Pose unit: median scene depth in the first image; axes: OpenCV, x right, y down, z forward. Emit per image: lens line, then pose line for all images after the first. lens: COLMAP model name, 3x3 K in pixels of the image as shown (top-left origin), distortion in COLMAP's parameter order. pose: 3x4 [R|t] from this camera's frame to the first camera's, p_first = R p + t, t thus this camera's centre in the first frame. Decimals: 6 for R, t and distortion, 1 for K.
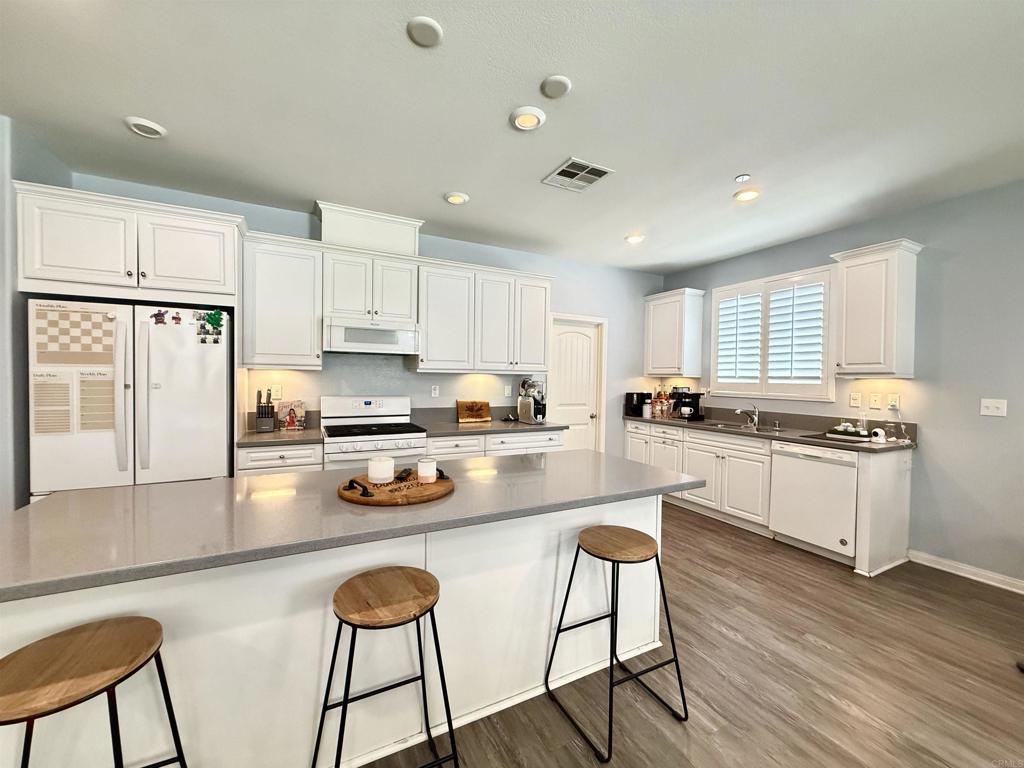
lens RADIAL K [[405.4, 0, 512.0], [0, 405.4, 384.0], [0, 0, 1]] dist [-0.001502, -0.000055]
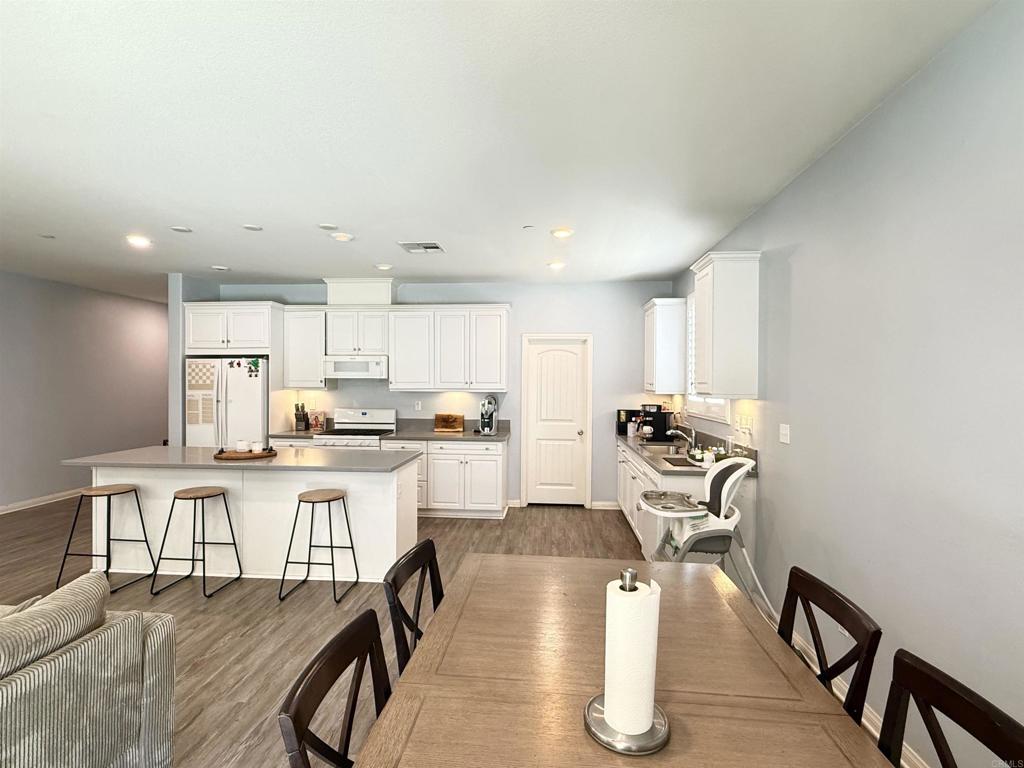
lens RADIAL K [[501.2, 0, 512.0], [0, 501.2, 384.0], [0, 0, 1]] dist [0.000856, -0.000046]
pose [[0.853075, -0.008665, -0.521716, 0.996307], [-0.002600, 0.999779, -0.020856, -0.020240], [0.521781, 0.019148, 0.852864, -0.201393]]
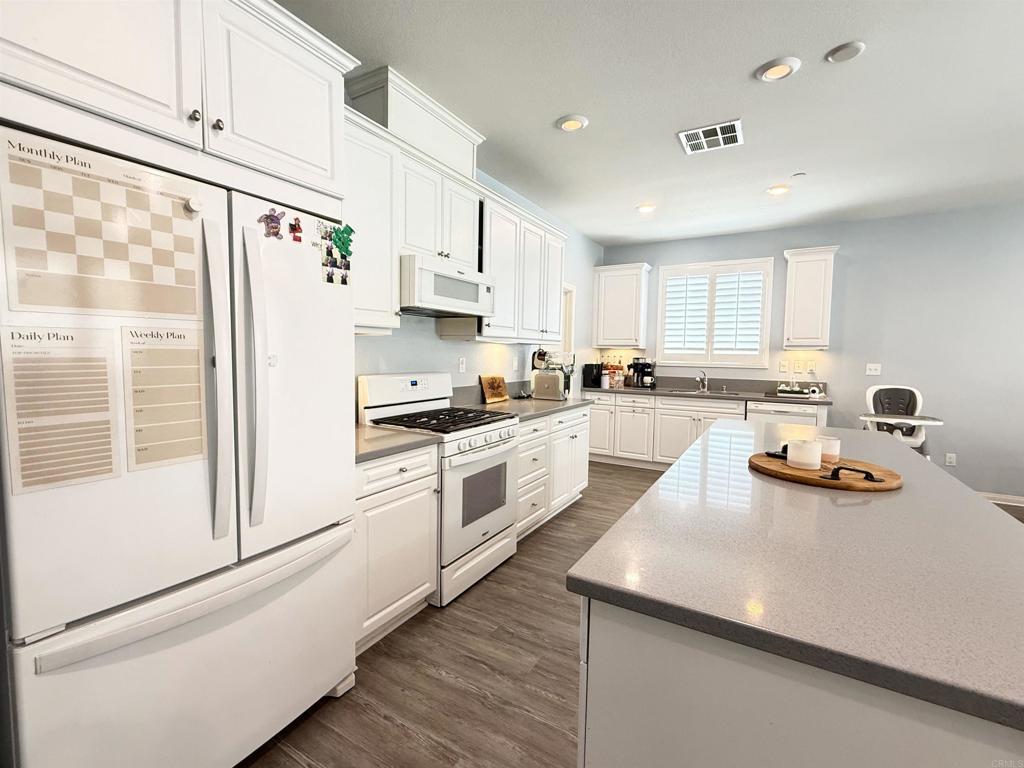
lens RADIAL K [[446.3, 0, 512.0], [0, 446.3, 384.0], [0, 0, 1]] dist [-0.000419, -0.000023]
pose [[0.847124, -0.038535, 0.529996, -0.643153], [0.005644, 0.997963, 0.063539, -0.000132], [-0.531365, -0.050834, 0.845617, 0.255923]]
